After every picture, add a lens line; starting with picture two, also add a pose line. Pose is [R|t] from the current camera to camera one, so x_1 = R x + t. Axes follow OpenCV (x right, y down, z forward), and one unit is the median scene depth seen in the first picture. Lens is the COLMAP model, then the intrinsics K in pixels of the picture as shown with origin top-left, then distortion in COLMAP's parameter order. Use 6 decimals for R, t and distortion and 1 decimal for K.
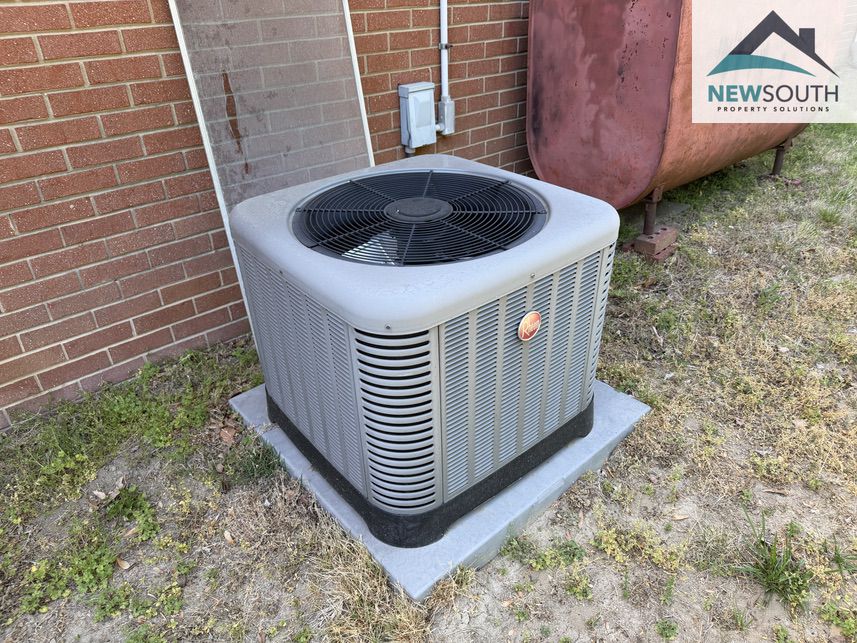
lens RADIAL K [[596.9, 0, 423.8], [0, 596.9, 325.8], [0, 0, 1]] dist [0.080596, -0.128929]
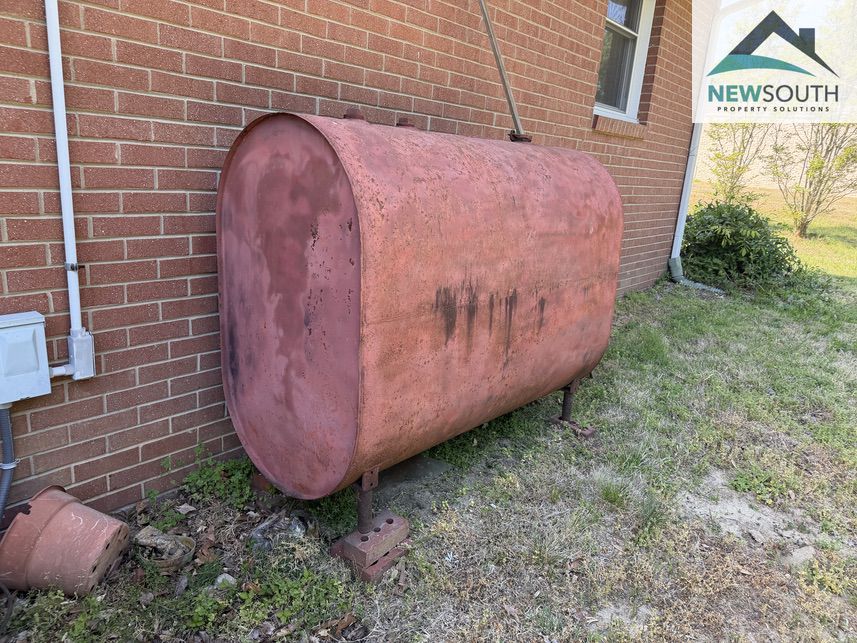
lens RADIAL K [[599.2, 0, 424.4], [0, 599.2, 318.0], [0, 0, 1]] dist [0.049853, -0.077591]
pose [[0.985162, 0.064617, 0.158998, 0.324575], [-0.021556, 0.965667, -0.258887, -0.220209], [-0.170267, 0.251618, 0.952731, 0.255066]]
